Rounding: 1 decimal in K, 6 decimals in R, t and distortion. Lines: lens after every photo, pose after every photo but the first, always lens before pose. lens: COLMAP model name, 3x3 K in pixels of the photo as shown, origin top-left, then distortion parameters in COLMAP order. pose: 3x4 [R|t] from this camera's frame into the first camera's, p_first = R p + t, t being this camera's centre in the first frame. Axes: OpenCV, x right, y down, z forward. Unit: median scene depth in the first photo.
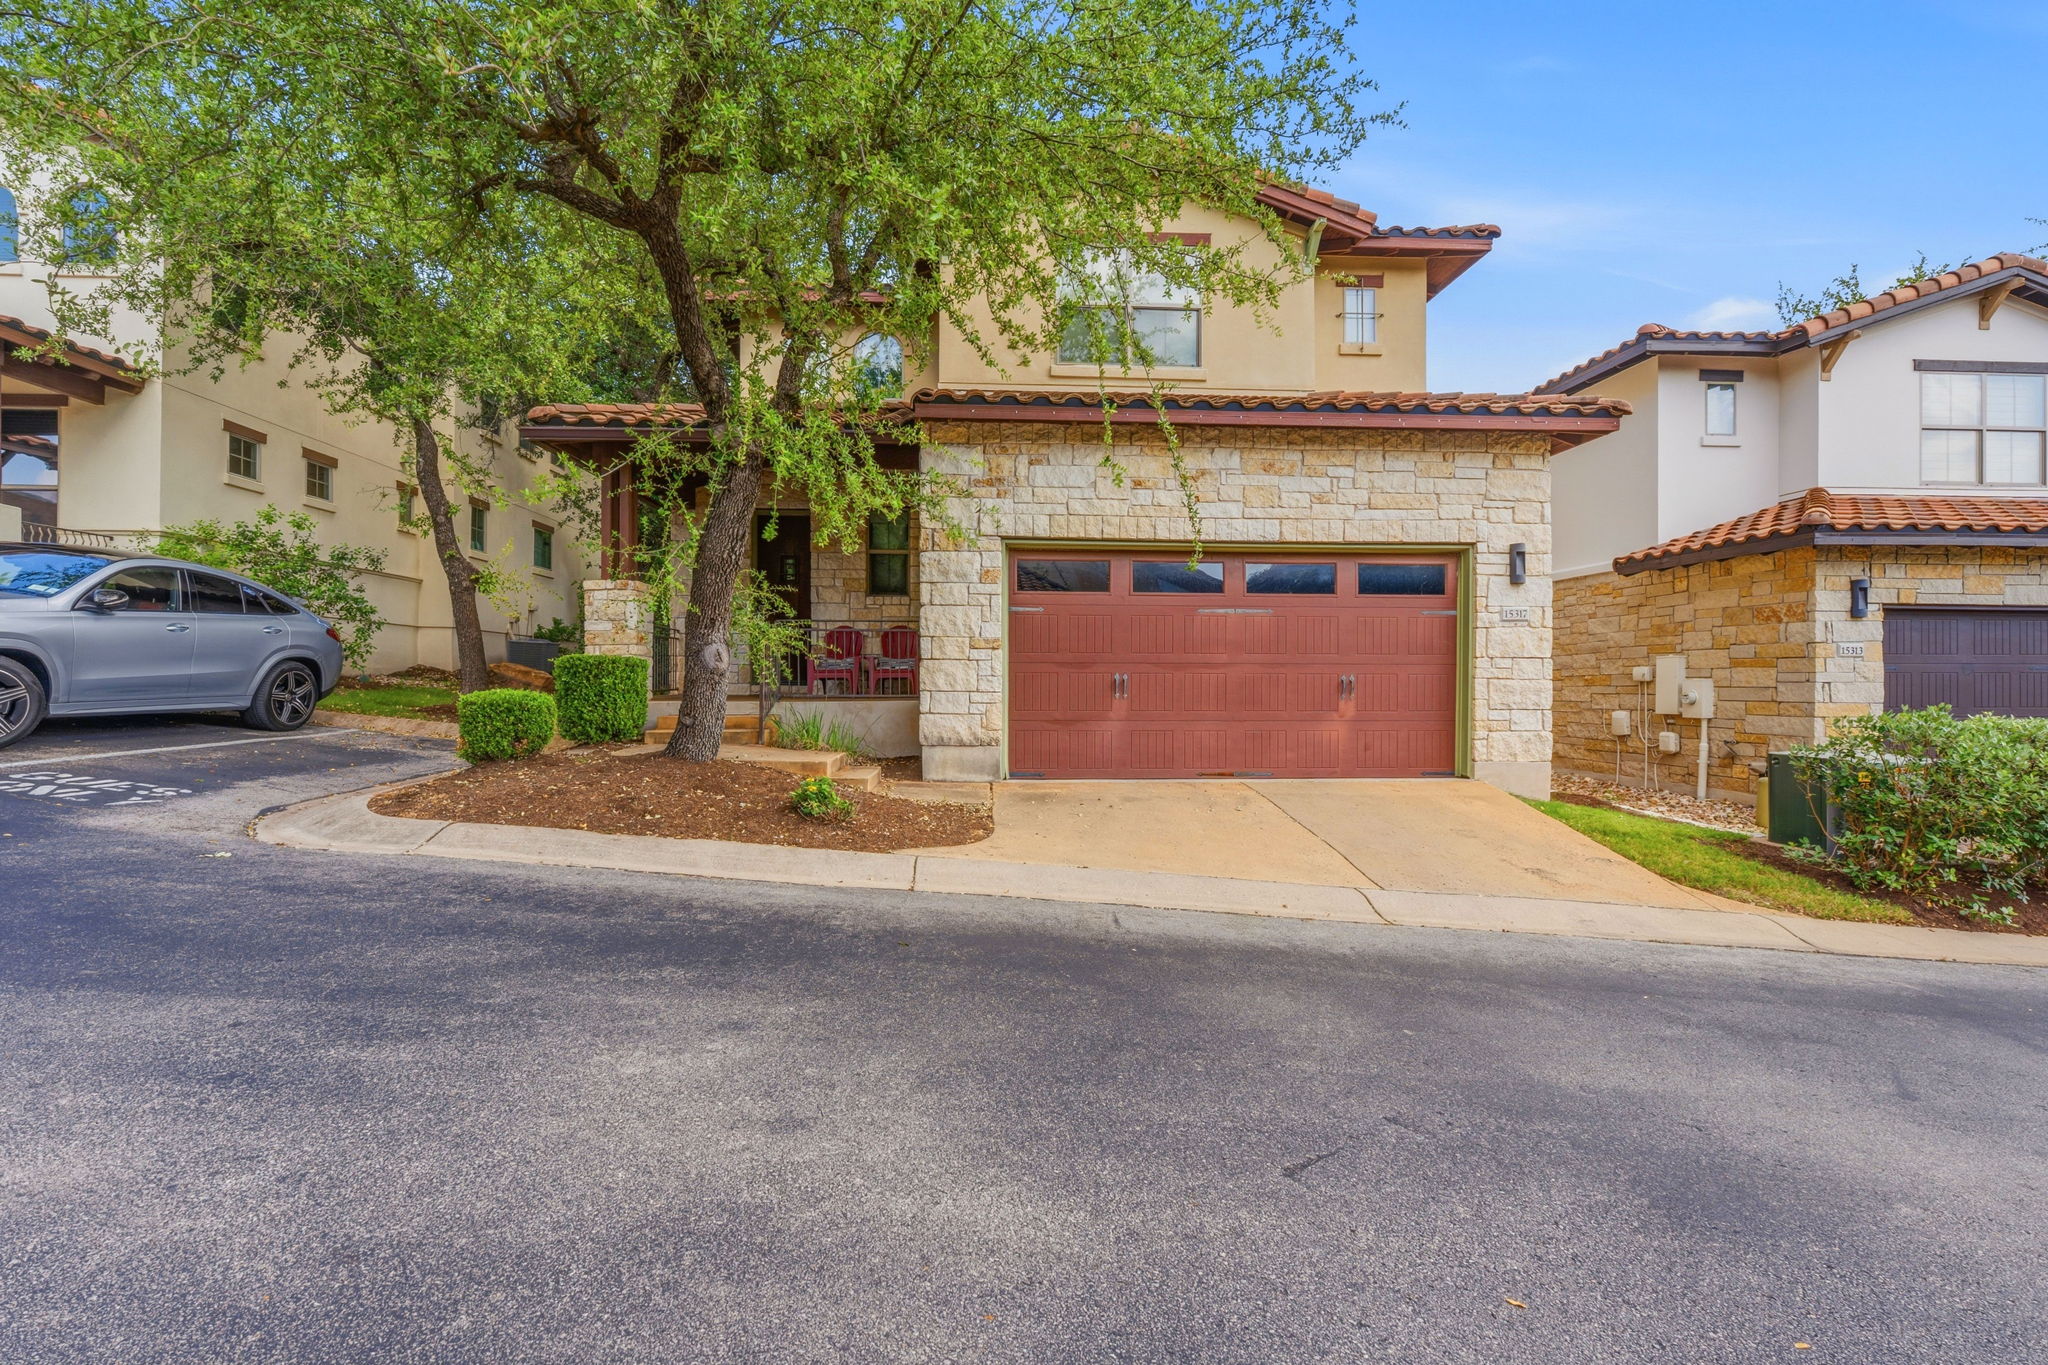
lens RADIAL K [[885.1, 0, 1024.6], [0, 885.1, 678.1], [0, 0, 1]] dist [-0.005160, -0.000713]
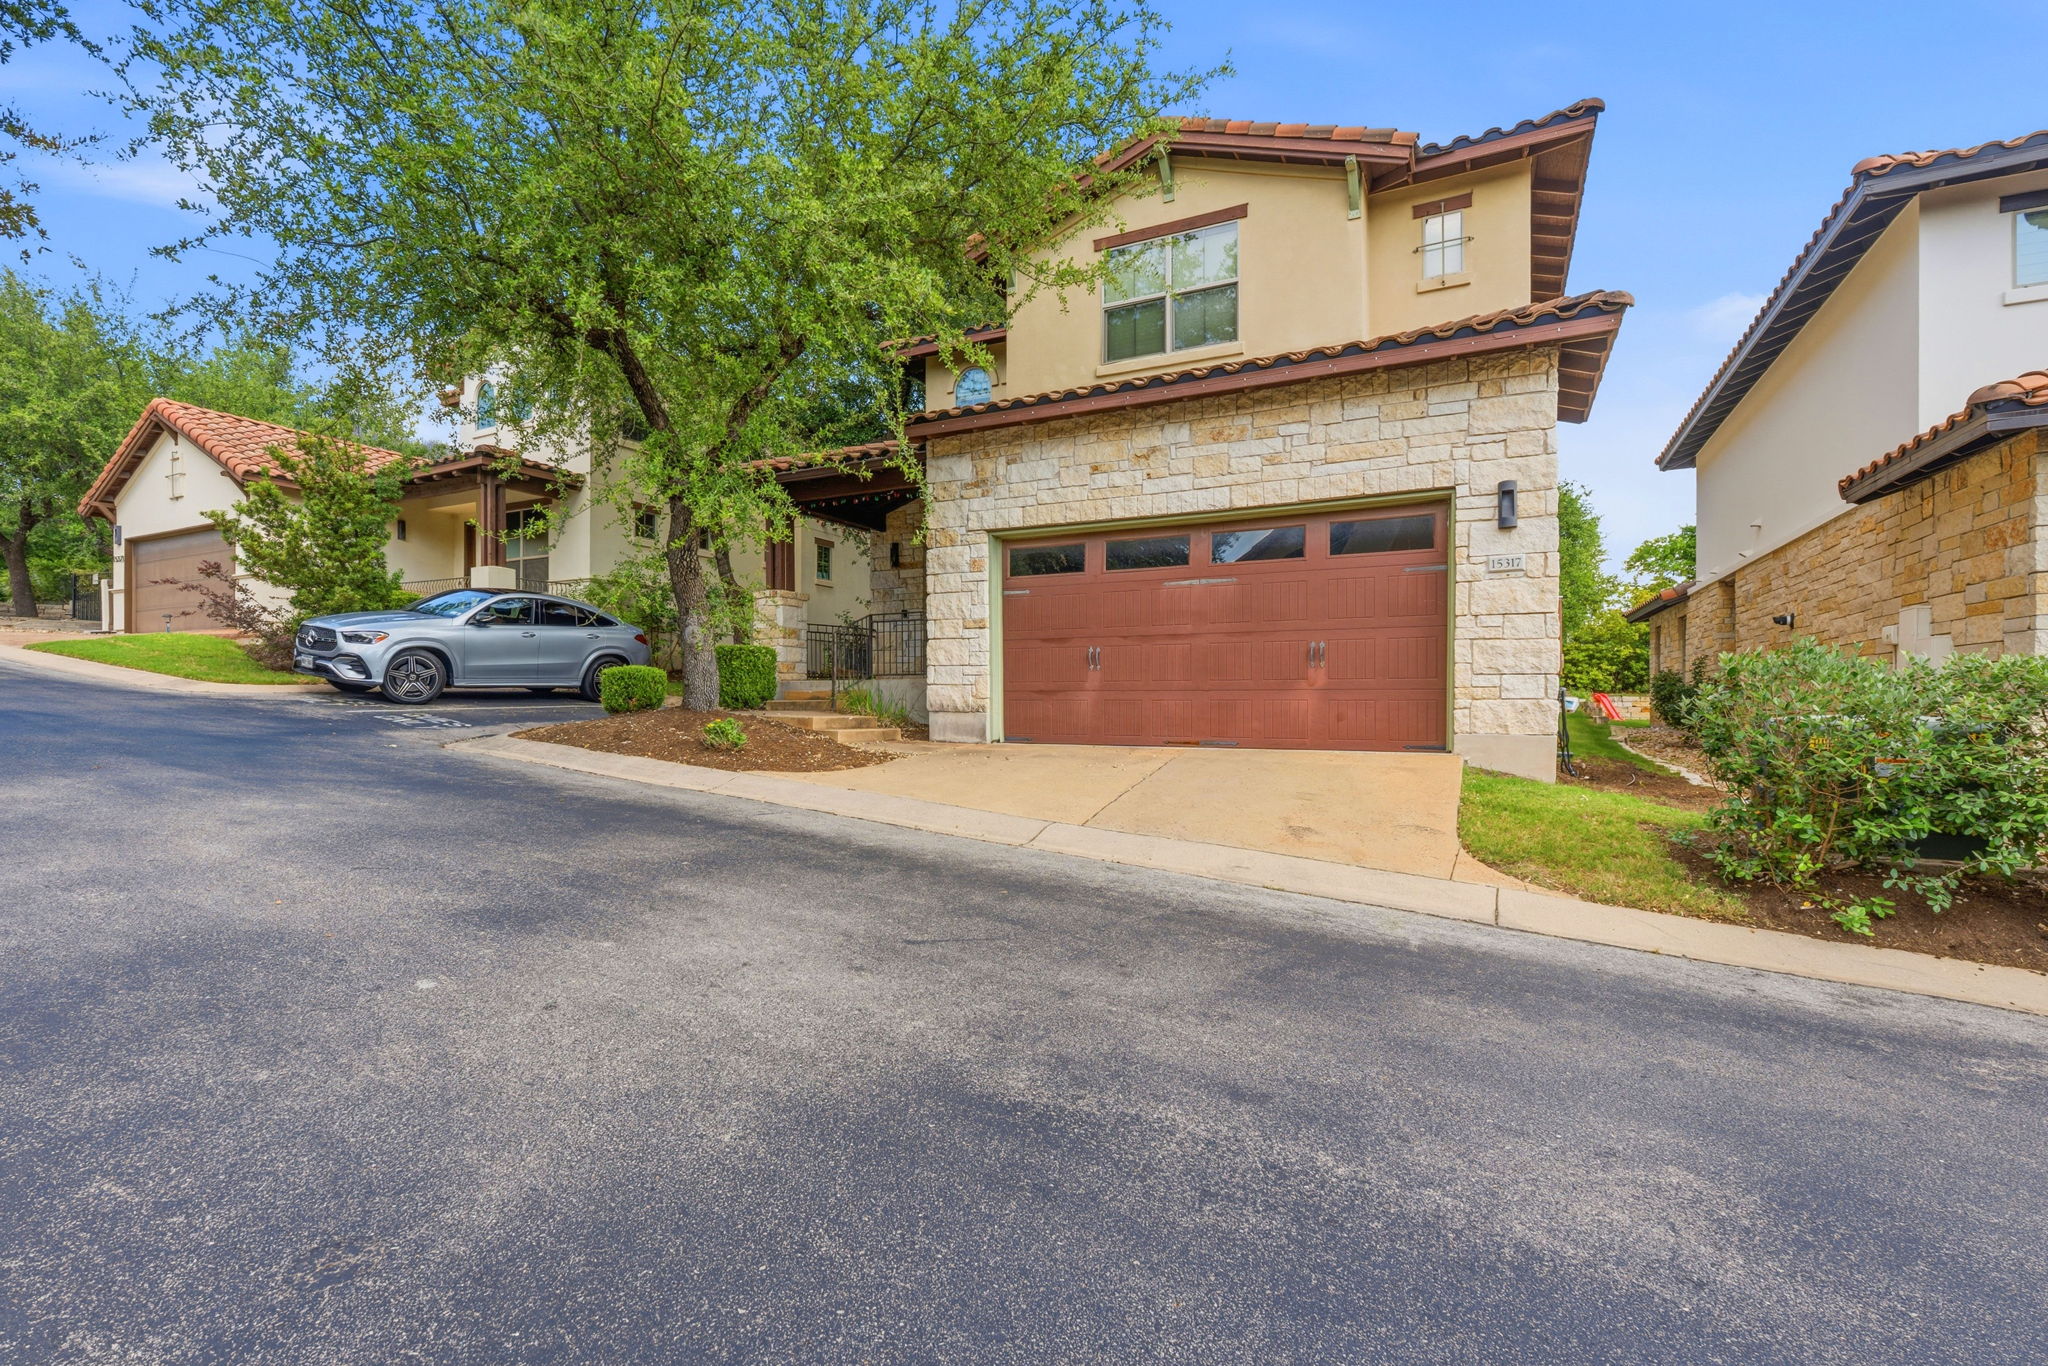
lens RADIAL K [[885.1, 0, 1024.8], [0, 885.1, 691.2], [0, 0, 1]] dist [-0.005160, -0.000713]
pose [[0.875246, -0.006842, -0.483629, 0.560693], [0.007451, 0.999972, -0.000663, 0.049175], [0.483620, -0.003024, 0.875273, 0.018409]]
